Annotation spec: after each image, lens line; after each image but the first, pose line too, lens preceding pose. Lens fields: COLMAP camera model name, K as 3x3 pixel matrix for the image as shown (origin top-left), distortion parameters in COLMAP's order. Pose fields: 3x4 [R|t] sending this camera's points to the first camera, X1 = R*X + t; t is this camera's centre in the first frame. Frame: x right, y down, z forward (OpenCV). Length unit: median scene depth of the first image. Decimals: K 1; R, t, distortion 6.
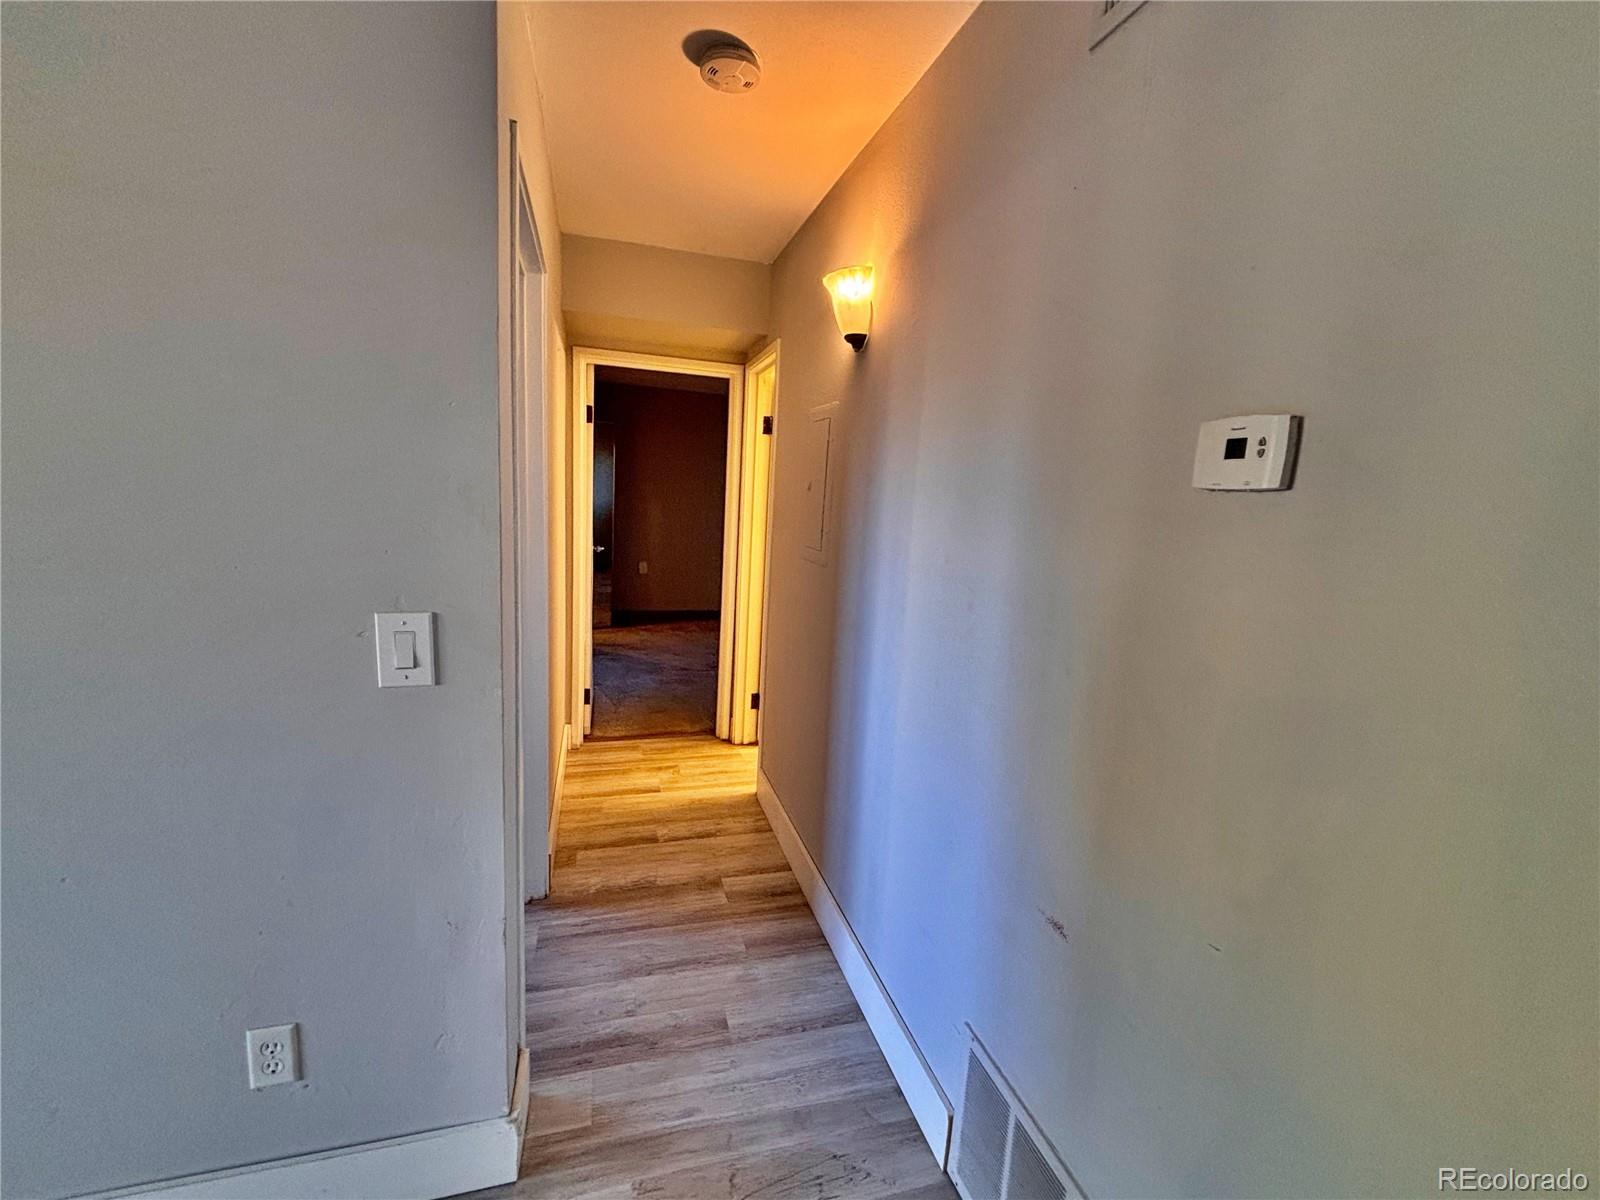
lens RADIAL K [[663.2, 0, 796.6], [0, 663.2, 592.8], [0, 0, 1]] dist [-0.000097, -0.000663]
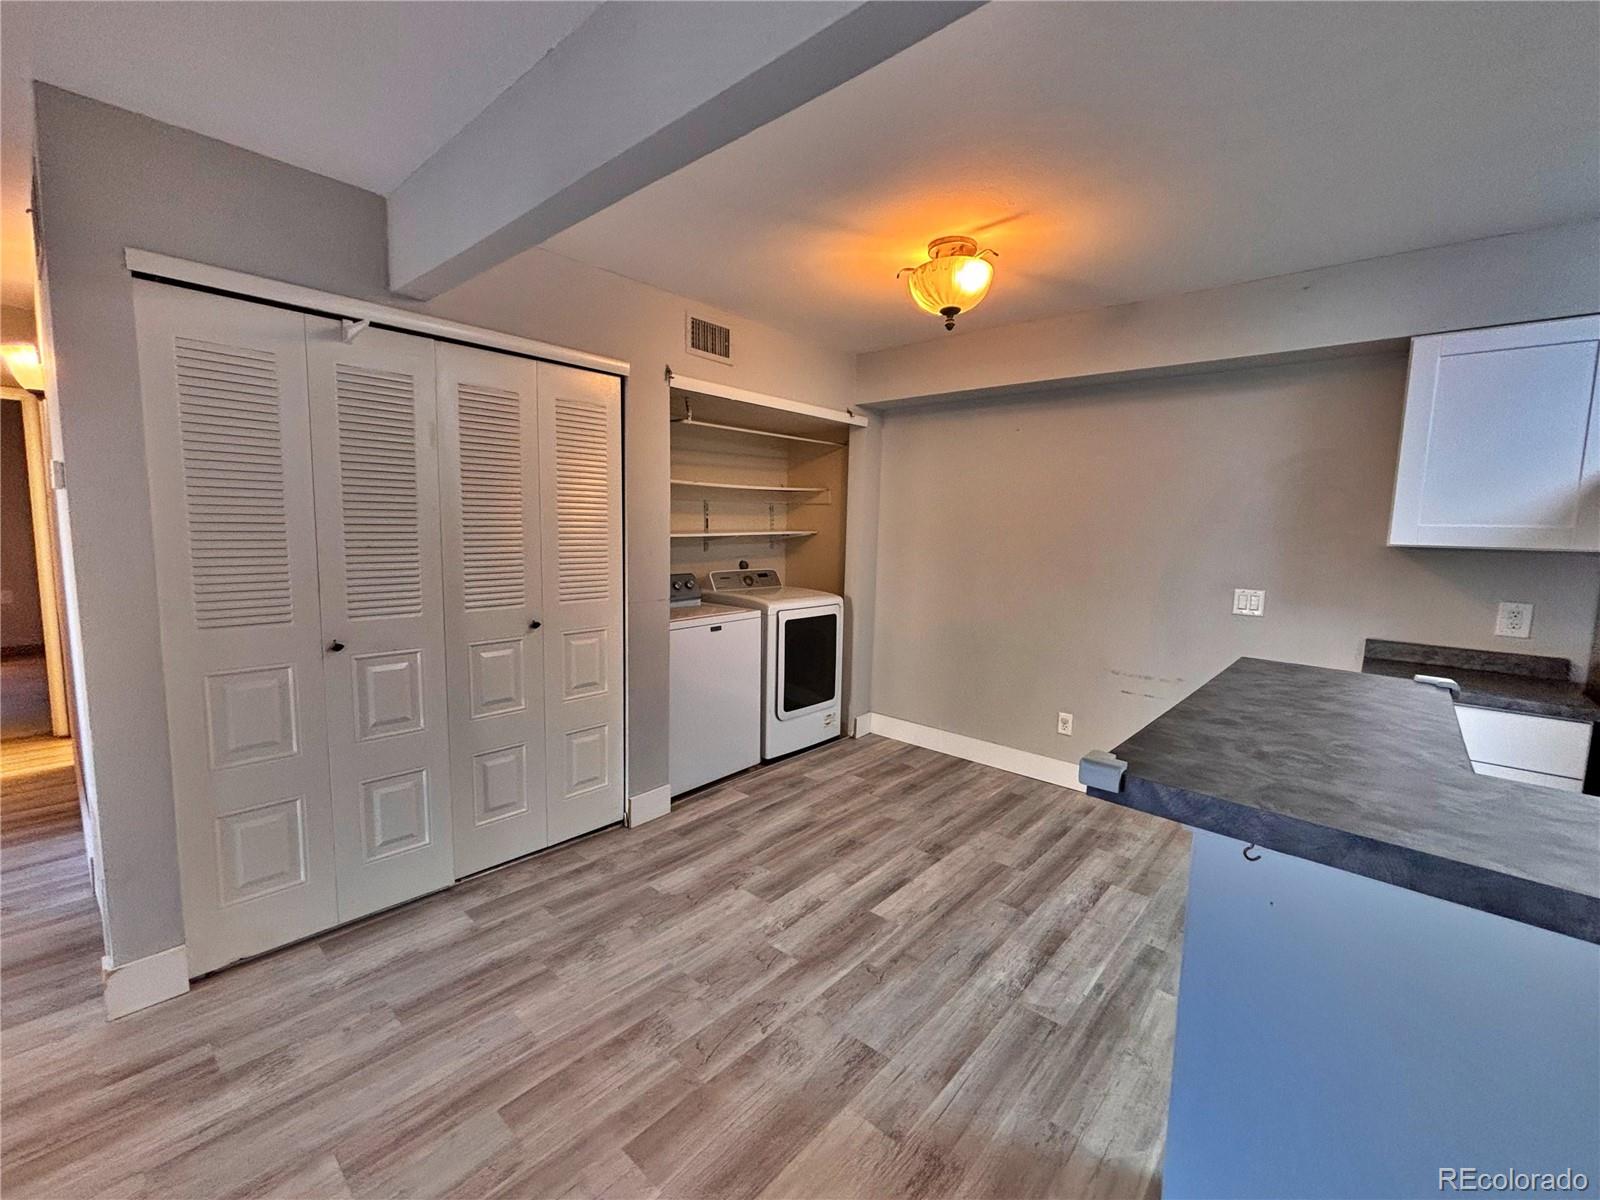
lens RADIAL K [[663.2, 0, 796.6], [0, 663.2, 592.8], [0, 0, 1]] dist [-0.000097, -0.000663]
pose [[0.842799, -0.091256, 0.530436, 0.380044], [0.102823, 0.994669, 0.007748, 0.115970], [-0.528315, 0.048011, 0.847690, -0.597300]]
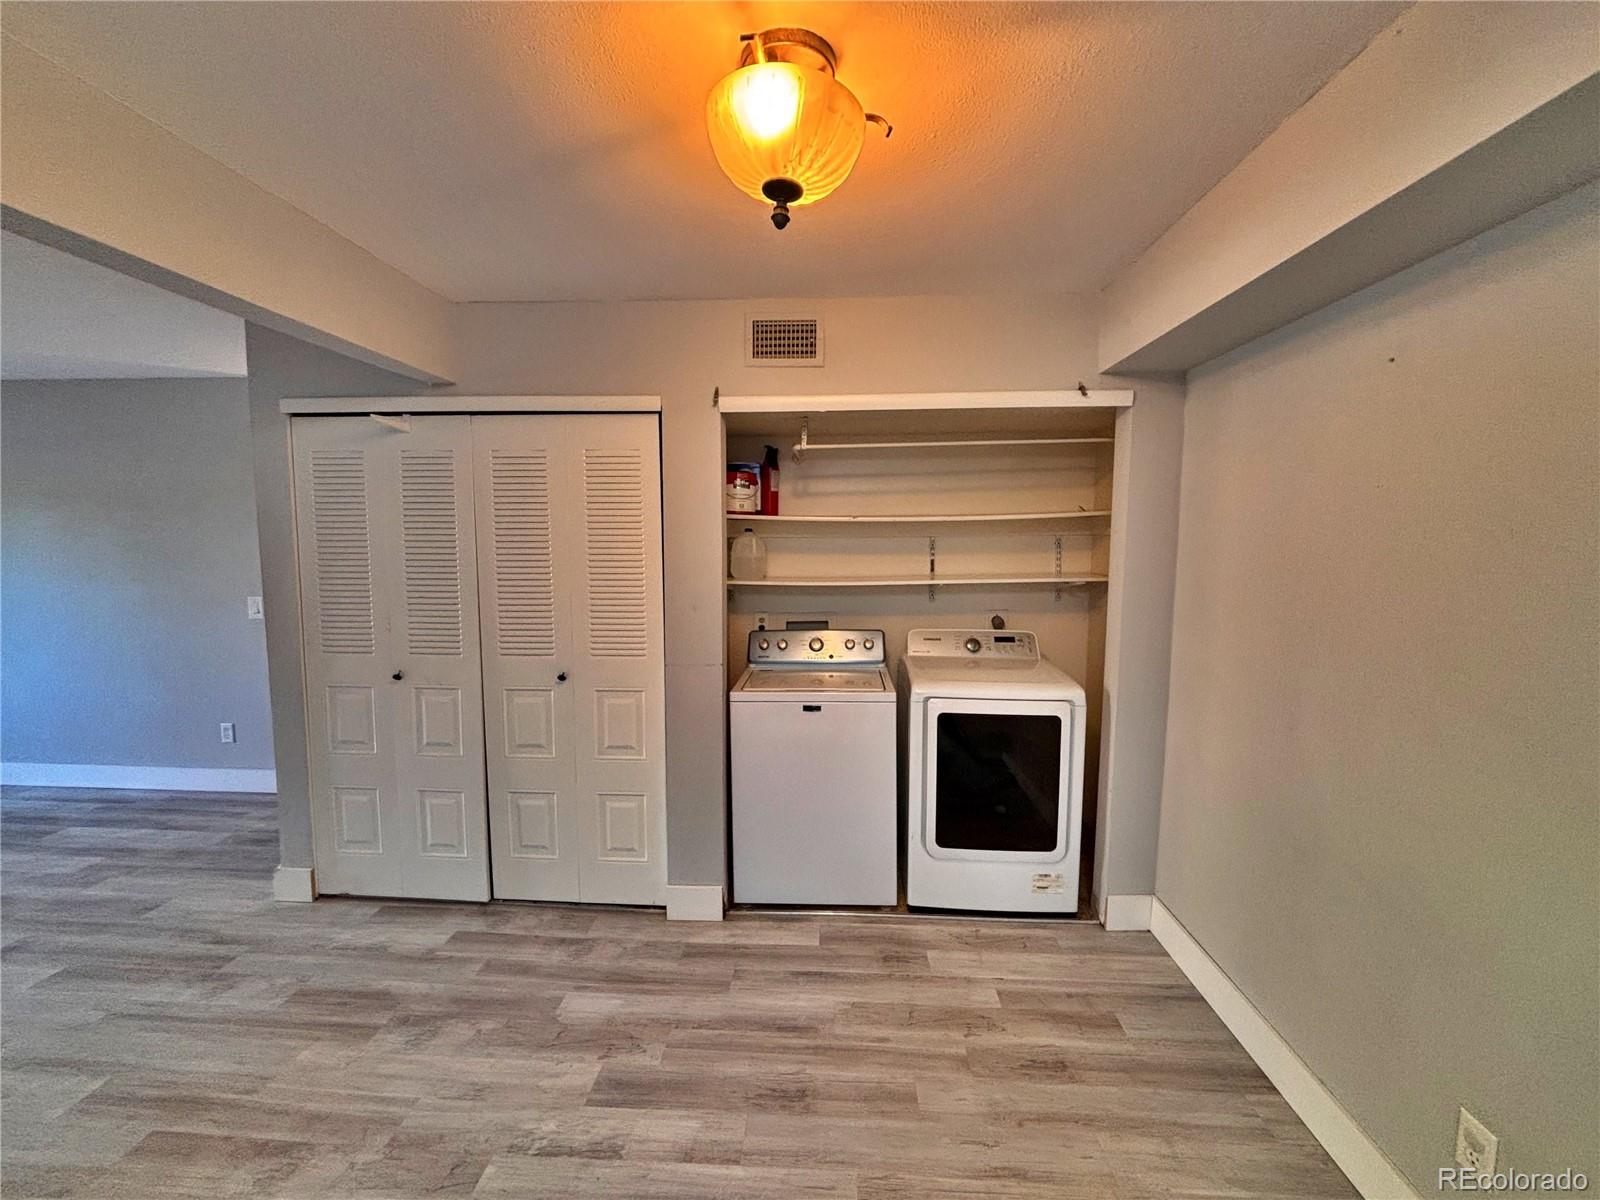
lens RADIAL K [[663.2, 0, 796.6], [0, 663.2, 592.8], [0, 0, 1]] dist [-0.000097, -0.000663]
pose [[0.943839, -0.023761, -0.329551, 1.044729], [0.000785, 0.997569, -0.069677, 0.083915], [0.330405, 0.065505, 0.941563, -0.424011]]
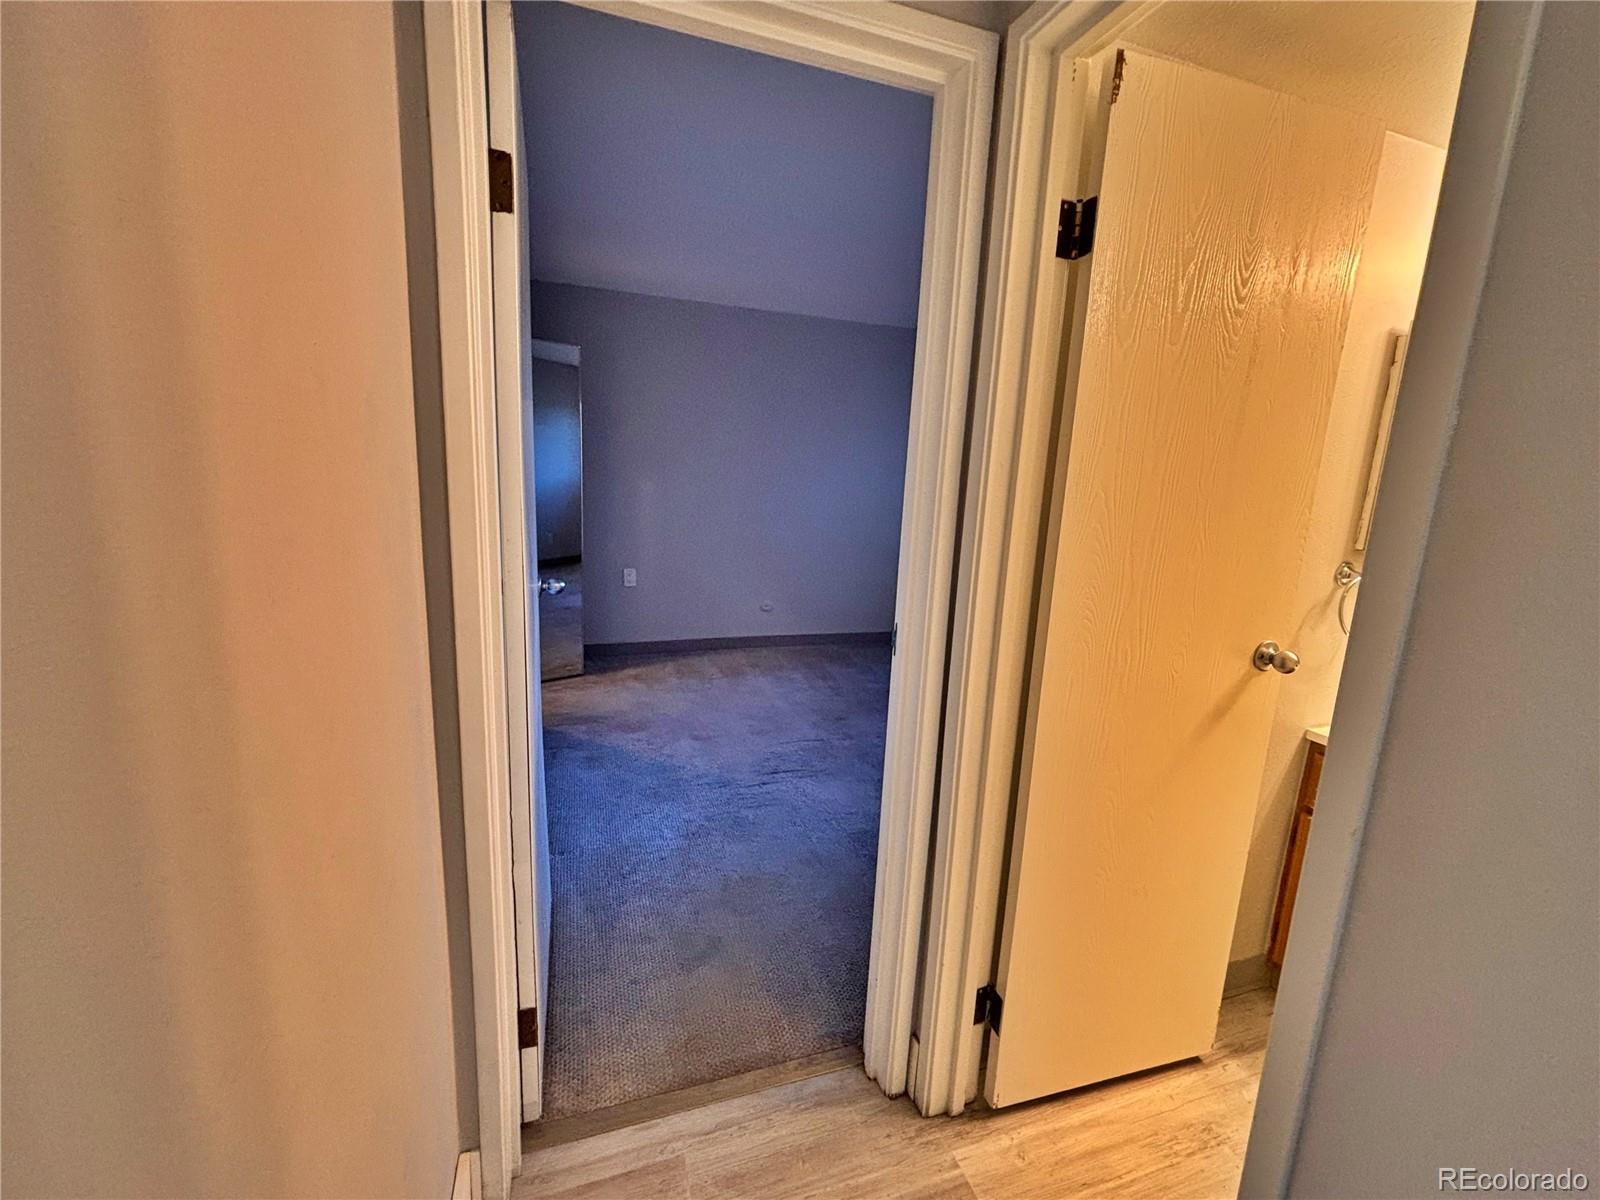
lens RADIAL K [[663.2, 0, 796.6], [0, 663.2, 592.8], [0, 0, 1]] dist [-0.000097, -0.000663]
pose [[0.998830, -0.014671, 0.046070, -0.198158], [0.012772, 0.999067, 0.041247, -0.093977], [-0.046632, -0.040610, 0.998086, 0.692341]]
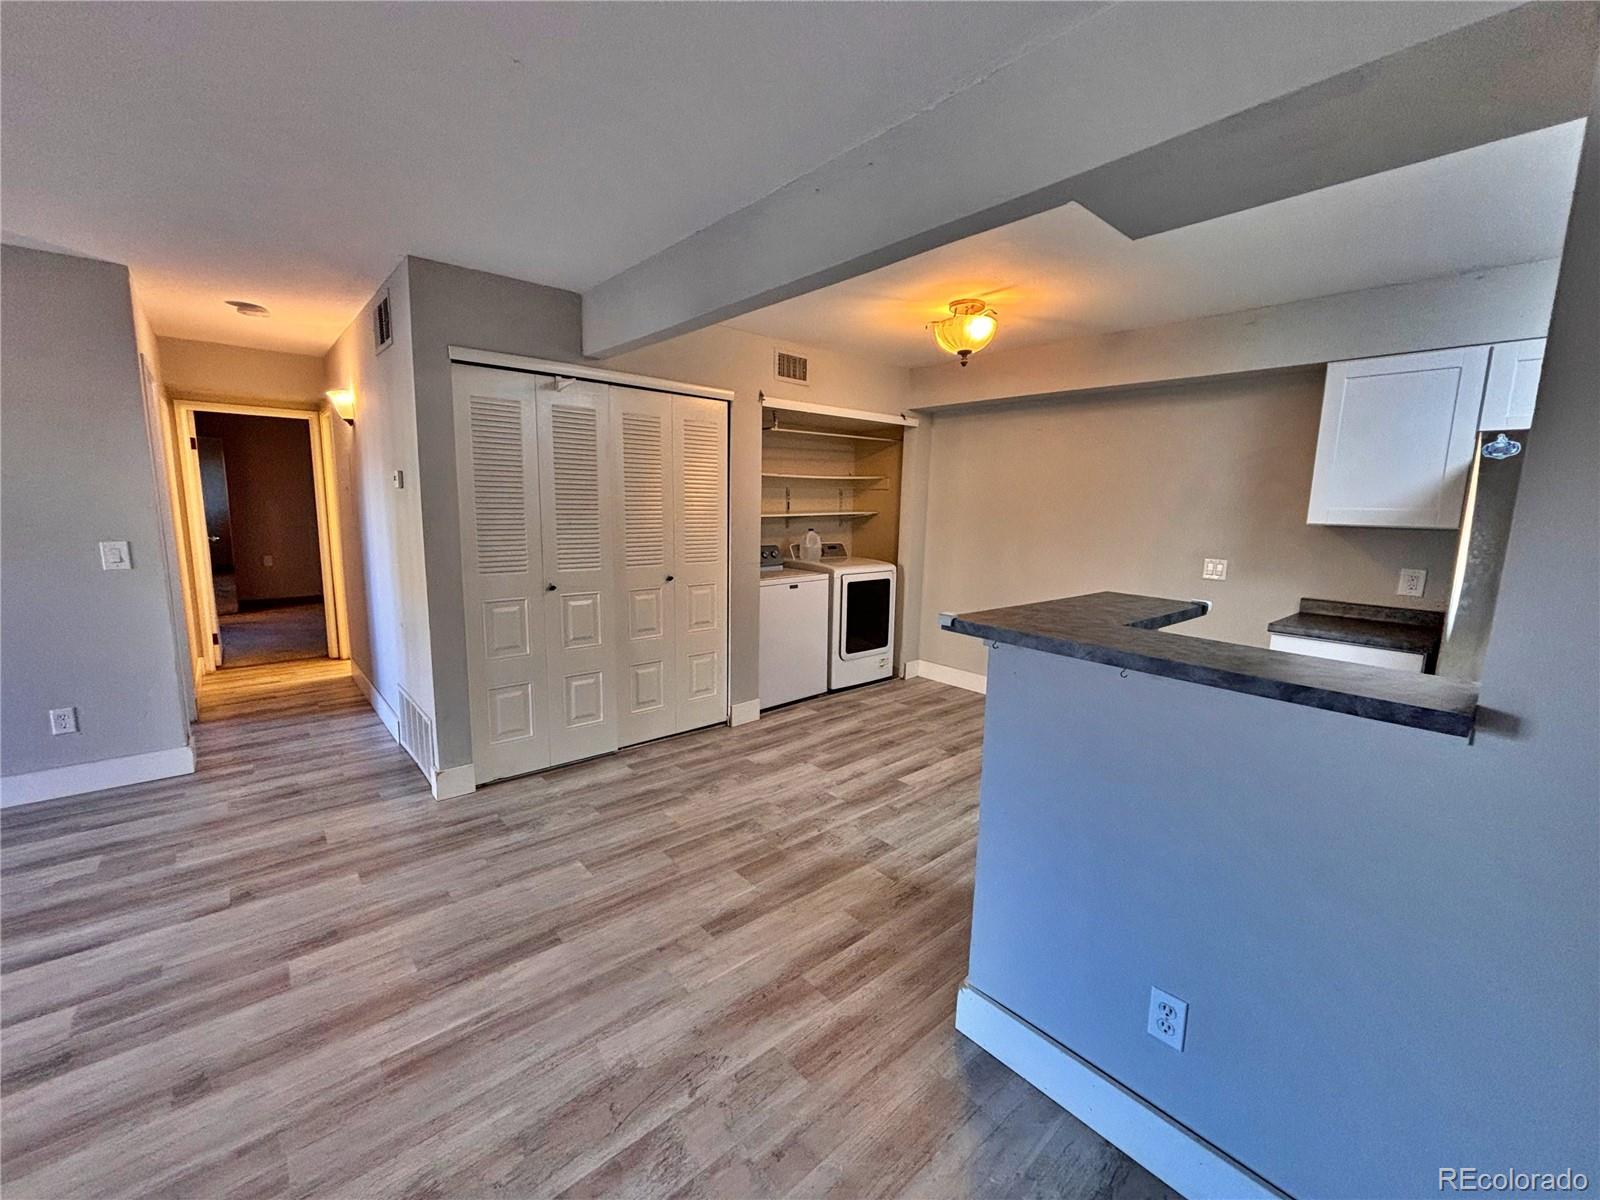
lens RADIAL K [[640.4, 0, 793.8], [0, 640.4, 595.4], [0, 0, 1]] dist [0.001395, -0.000121]
pose [[0.904511, -0.098122, 0.415008, 0.269706], [0.091986, 0.995152, 0.034805, 0.138315], [-0.416411, 0.006694, 0.909152, -0.845801]]
